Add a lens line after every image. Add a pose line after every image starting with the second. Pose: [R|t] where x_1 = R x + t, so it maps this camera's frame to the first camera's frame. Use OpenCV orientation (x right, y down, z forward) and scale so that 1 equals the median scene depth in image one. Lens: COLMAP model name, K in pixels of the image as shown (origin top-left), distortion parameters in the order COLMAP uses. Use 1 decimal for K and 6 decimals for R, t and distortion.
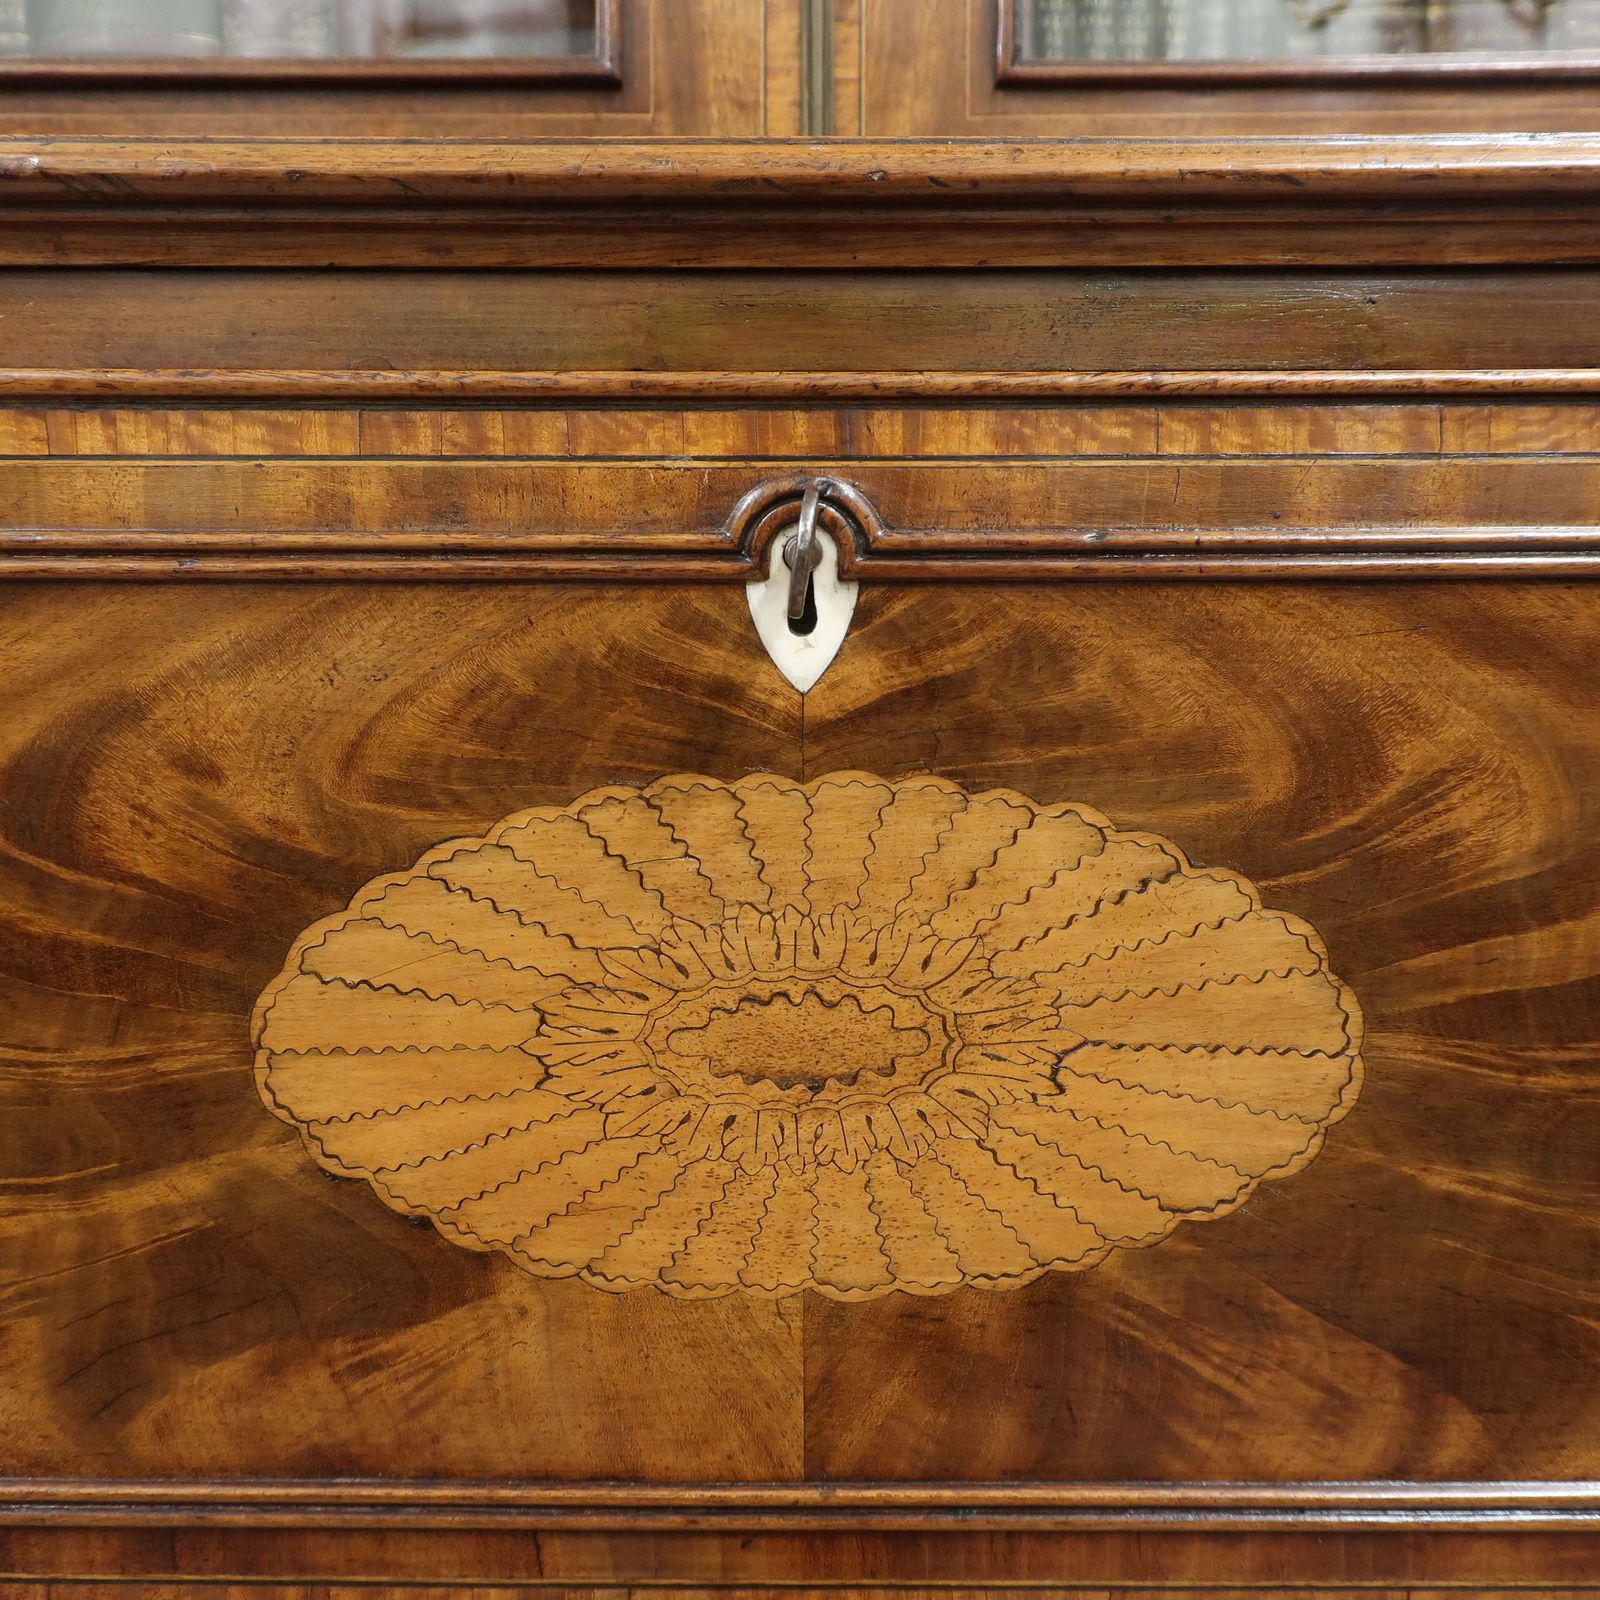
lens RADIAL K [[1880.6, 0, 794.6], [0, 1880.6, 792.6], [0, 0, 1]] dist [0.003366, 0.025895]
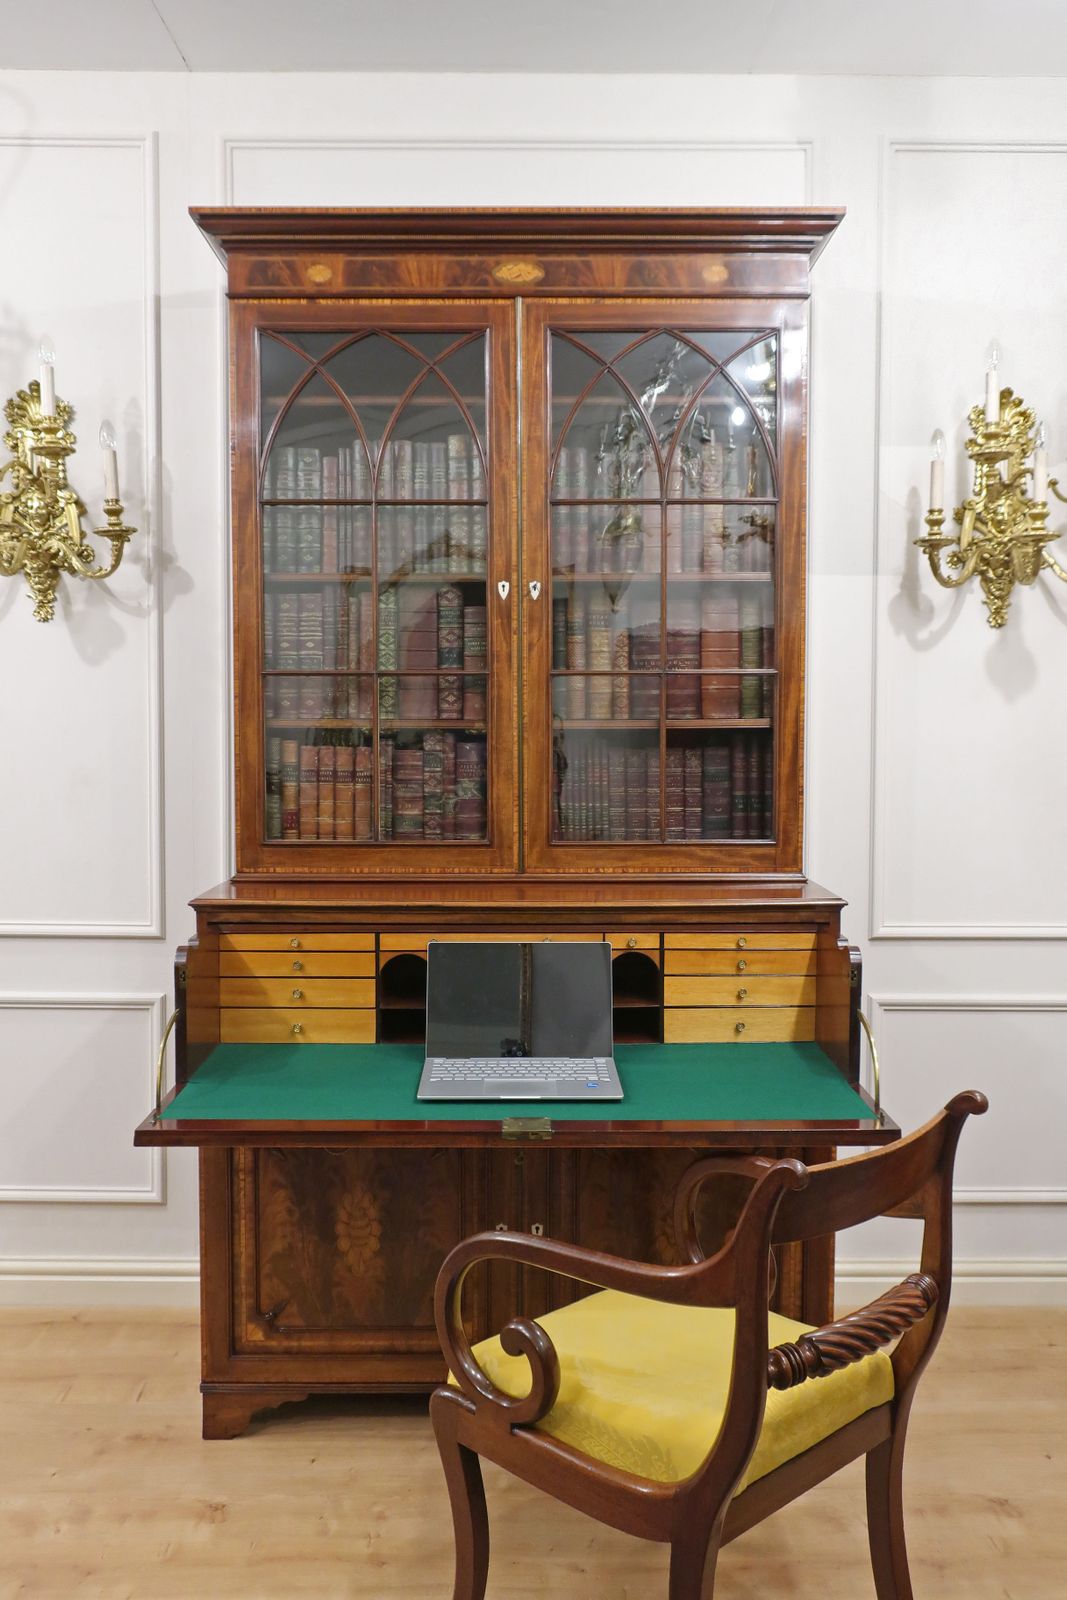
lens RADIAL K [[1254.4, 0, 533.5], [0, 1254.4, 800.0], [0, 0, 1]] dist [0.005640, 0.002778]
pose [[0.999770, -0.000825, 0.021452, -0.060702], [0.001258, 0.999795, -0.020205, -0.713162], [-0.021431, 0.020227, 0.999566, -5.323163]]
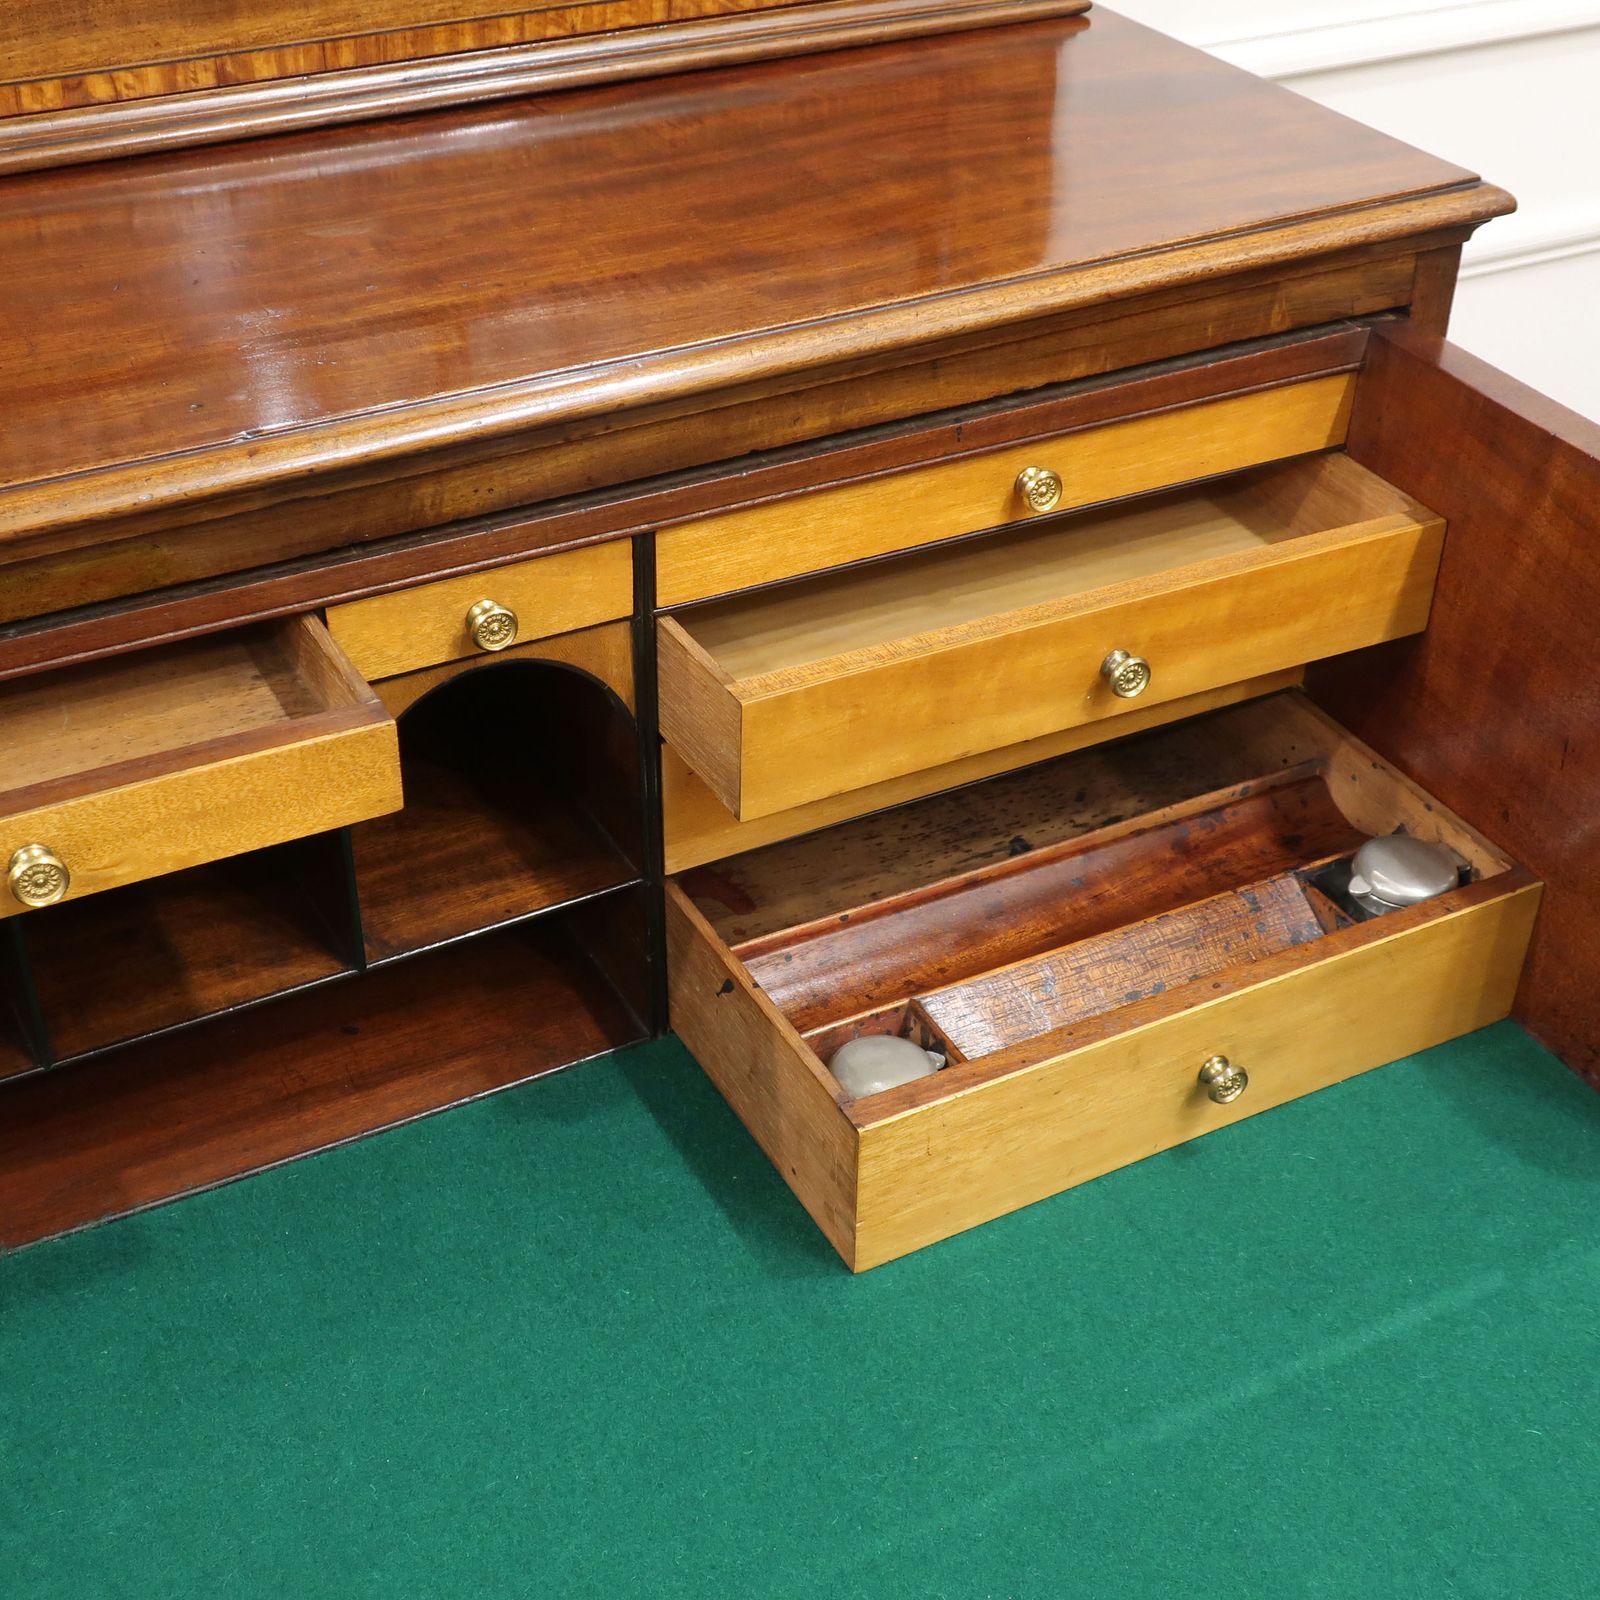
lens RADIAL K [[2416.5, 0, 800.0], [0, 2416.5, 800.0], [0, 0, 1]] dist [-0.012389, 0.060832]
pose [[0.871728, -0.260791, 0.414824, -0.092380], [0.025955, 0.869984, 0.492396, -0.997506], [-0.489303, -0.418469, 0.765158, -0.782857]]
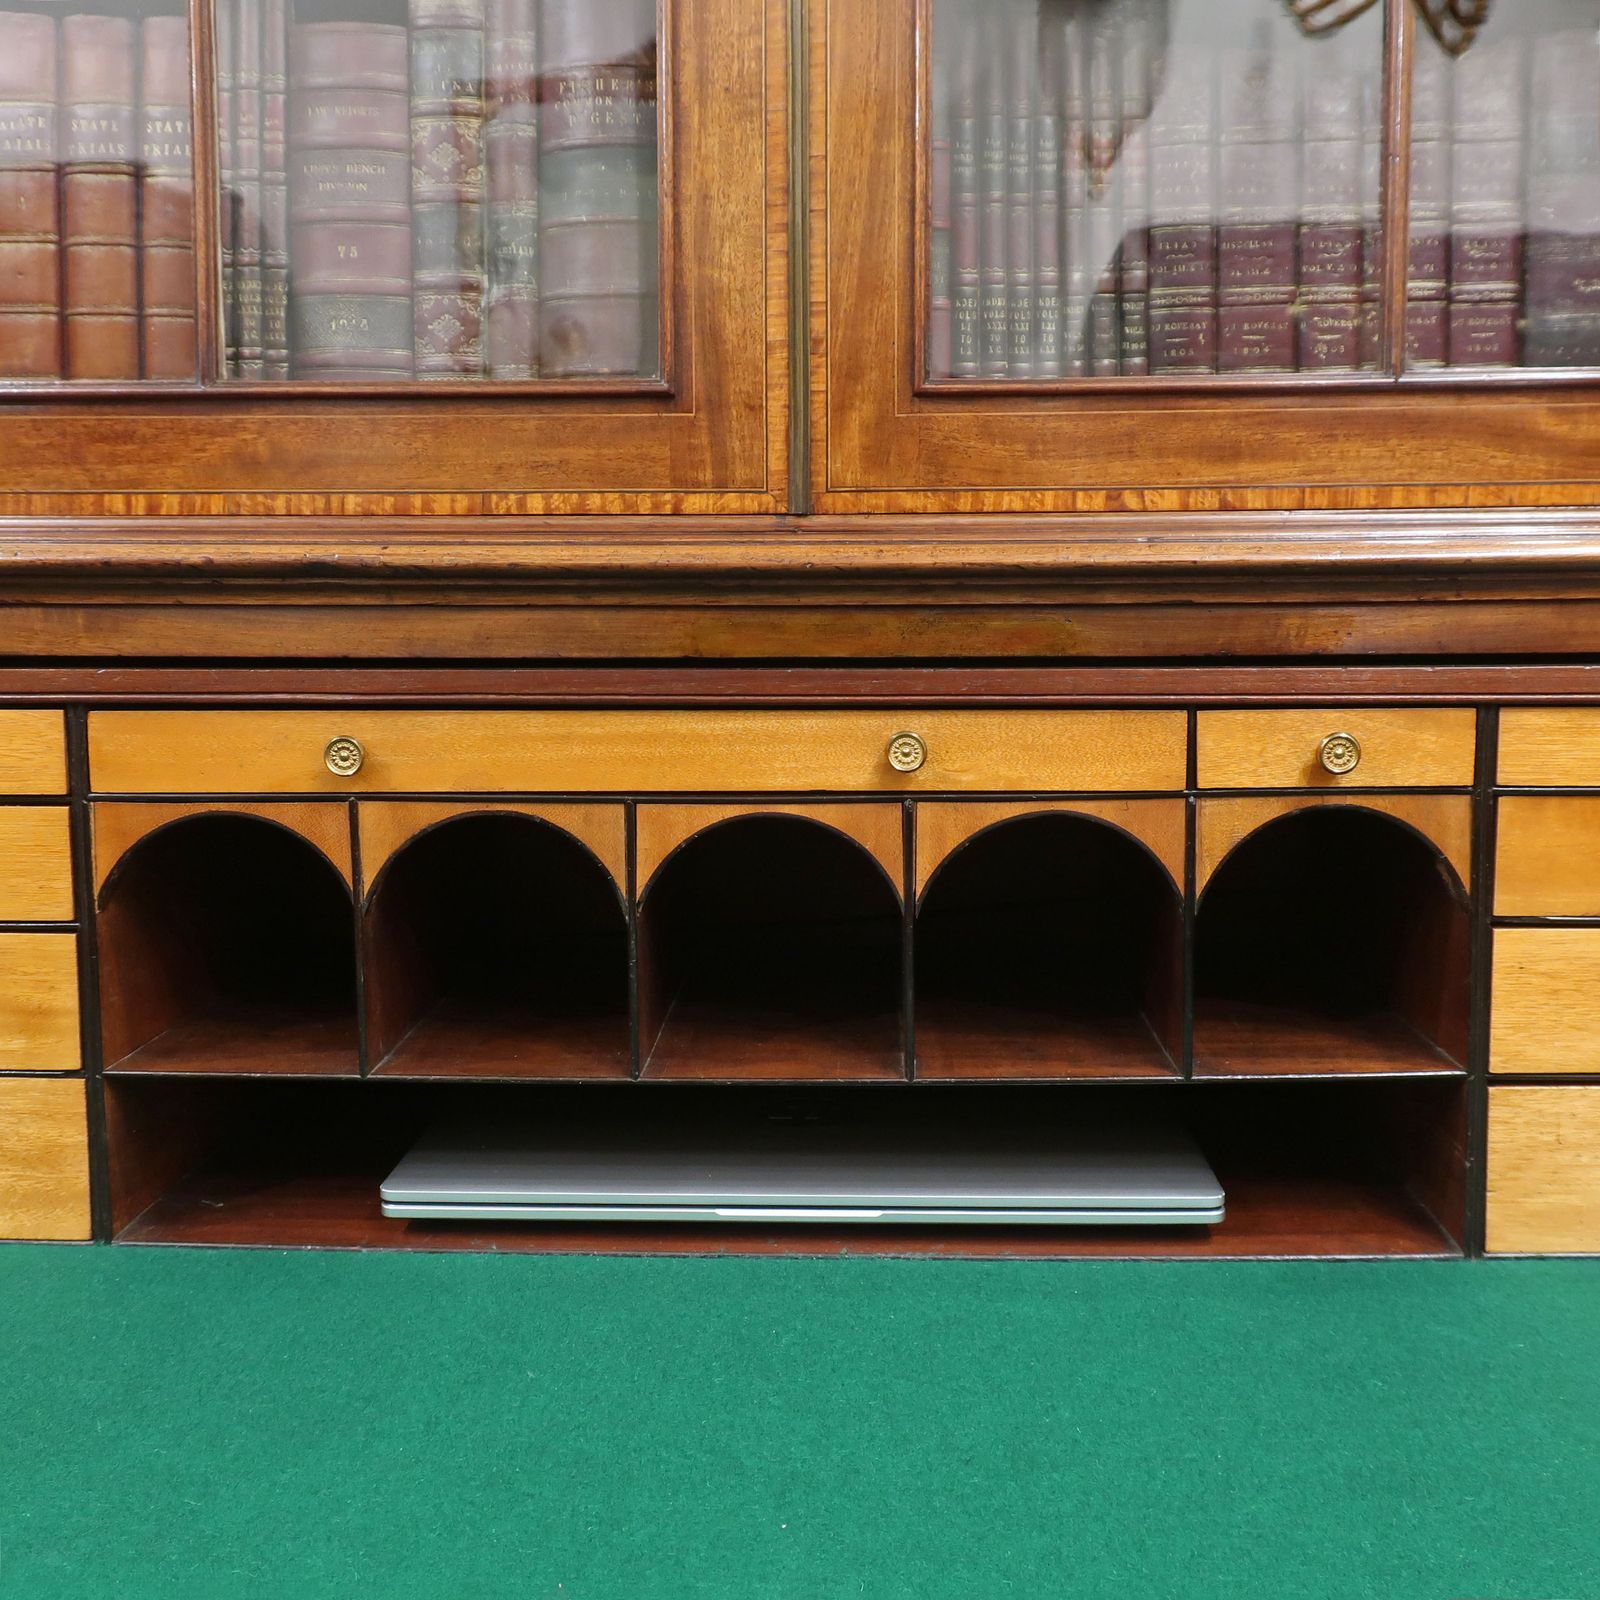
lens RADIAL K [[1880.6, 0, 794.6], [0, 1880.6, 792.6], [0, 0, 1]] dist [0.003366, 0.025895]
pose [[0.999759, 0.000593, -0.021959, 0.068420], [-0.000196, 0.999836, 0.018082, -0.120168], [0.021966, -0.018073, 0.999595, -0.911317]]
